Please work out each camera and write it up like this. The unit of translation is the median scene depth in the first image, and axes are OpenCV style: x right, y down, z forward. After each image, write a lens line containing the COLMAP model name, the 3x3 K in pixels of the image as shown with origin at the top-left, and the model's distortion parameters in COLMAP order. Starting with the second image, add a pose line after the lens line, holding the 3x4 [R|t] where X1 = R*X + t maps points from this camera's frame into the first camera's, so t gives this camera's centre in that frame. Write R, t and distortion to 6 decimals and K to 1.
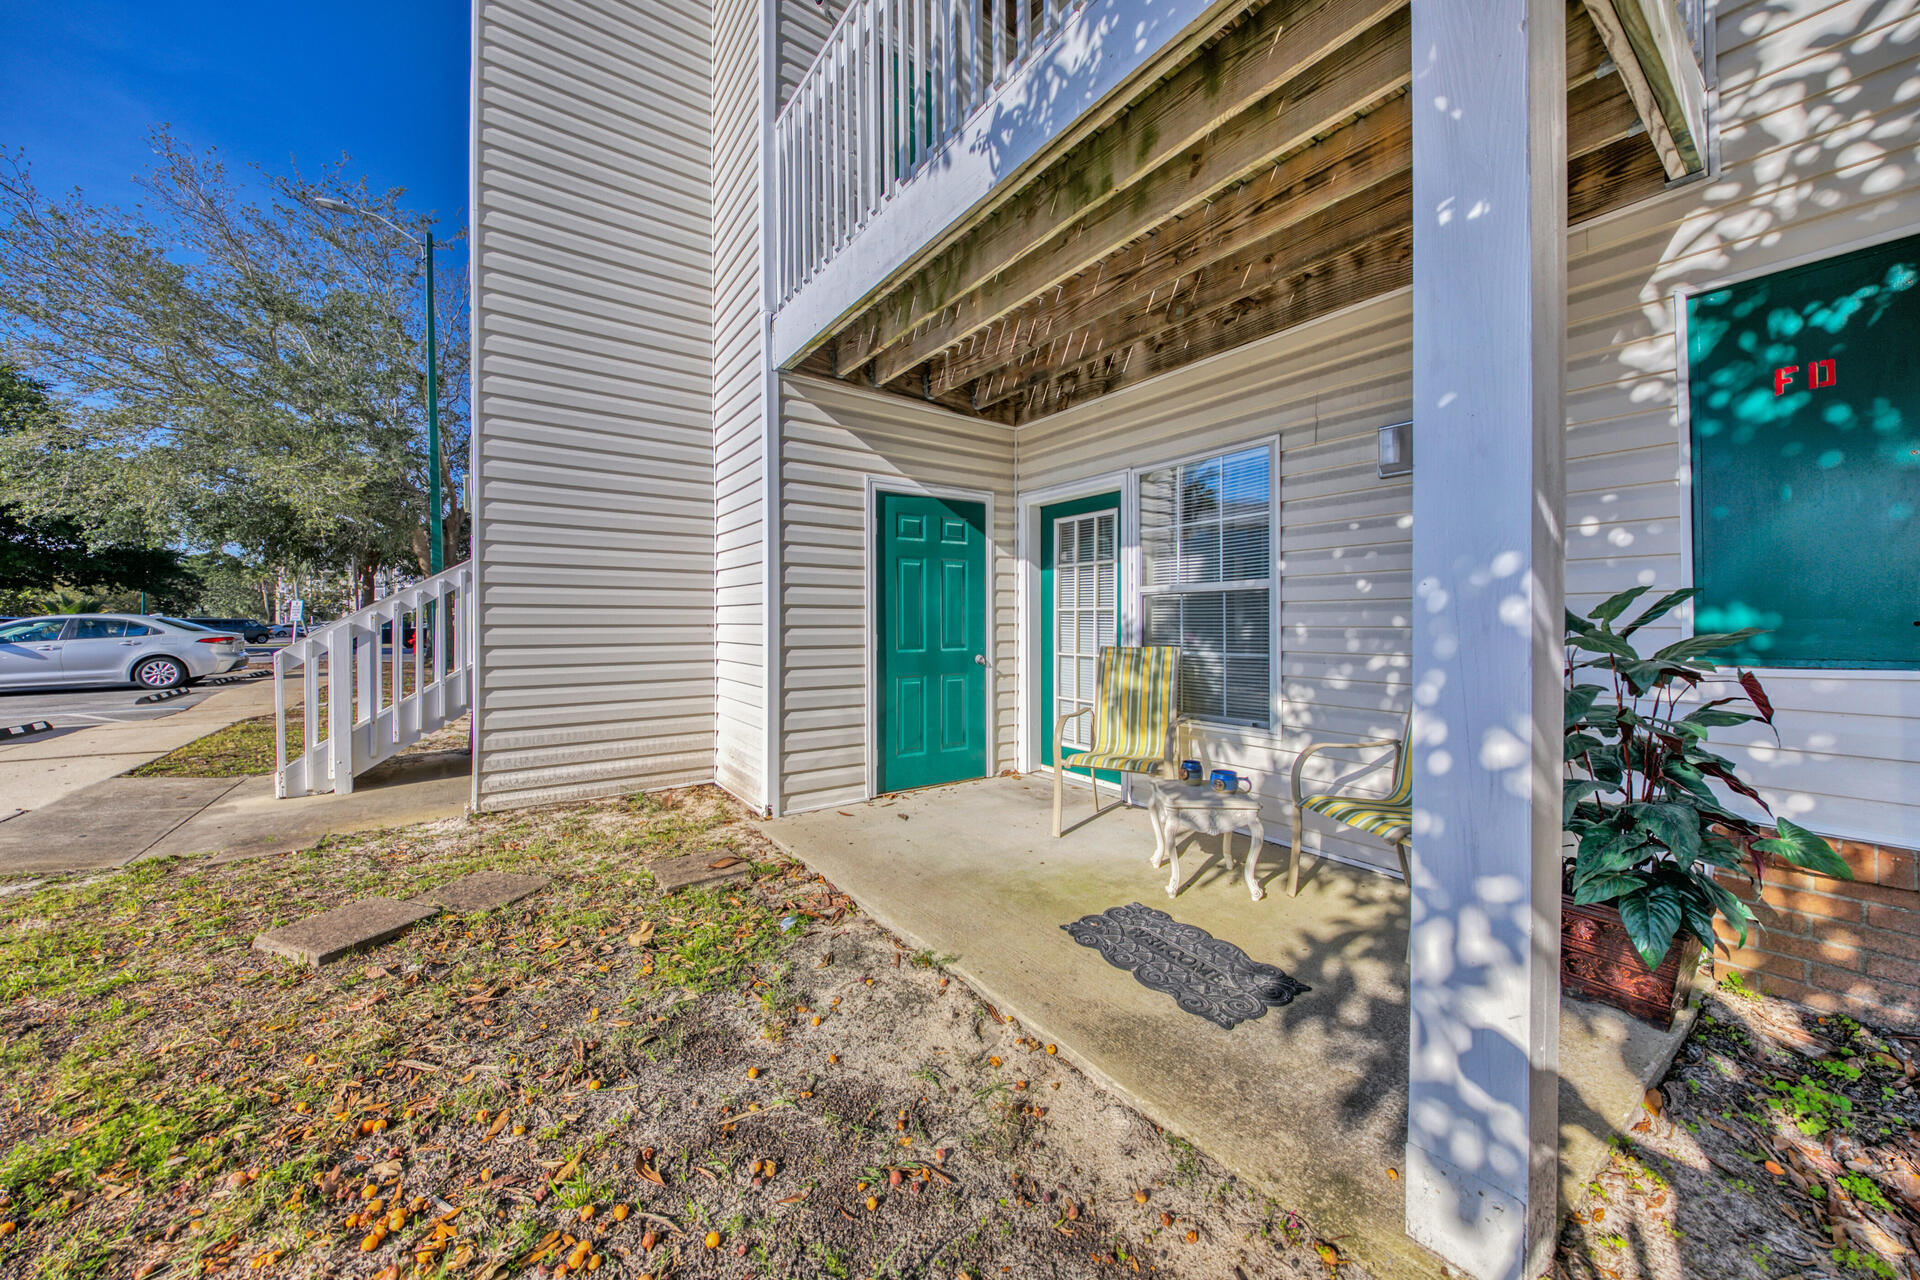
lens RADIAL K [[667.5, 0, 958.6], [0, 667.5, 631.1], [0, 0, 1]] dist [0.004301, -0.003798]
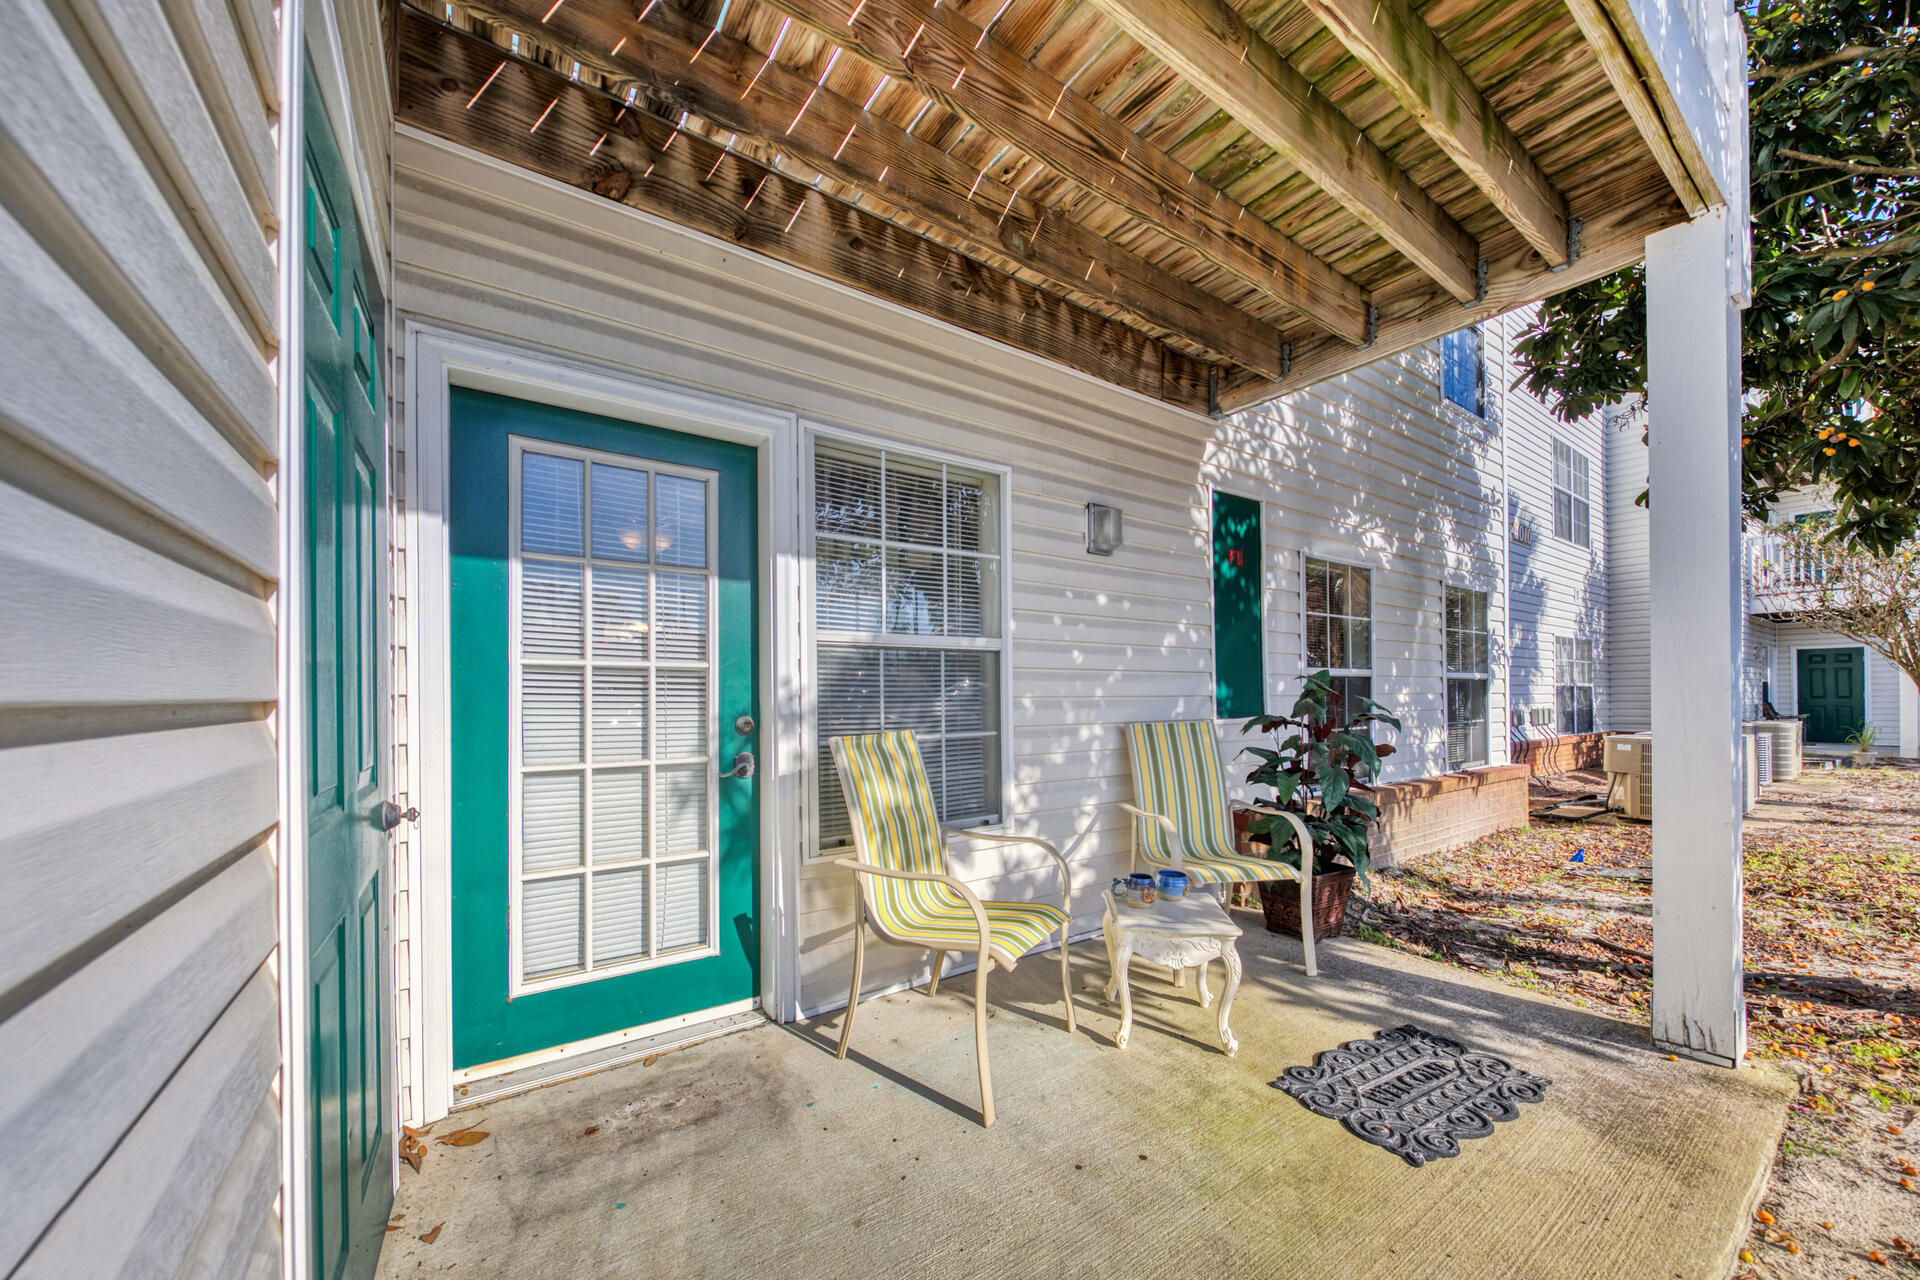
lens RADIAL K [[698.3, 0, 961.9], [0, 698.3, 688.3], [0, 0, 1]] dist [0.000981, -0.000064]
pose [[0.012164, 0.003981, 0.999918, -0.405270], [0.009991, 0.999942, -0.004103, -0.016372], [-0.999876, 0.010041, 0.012124, 1.085042]]
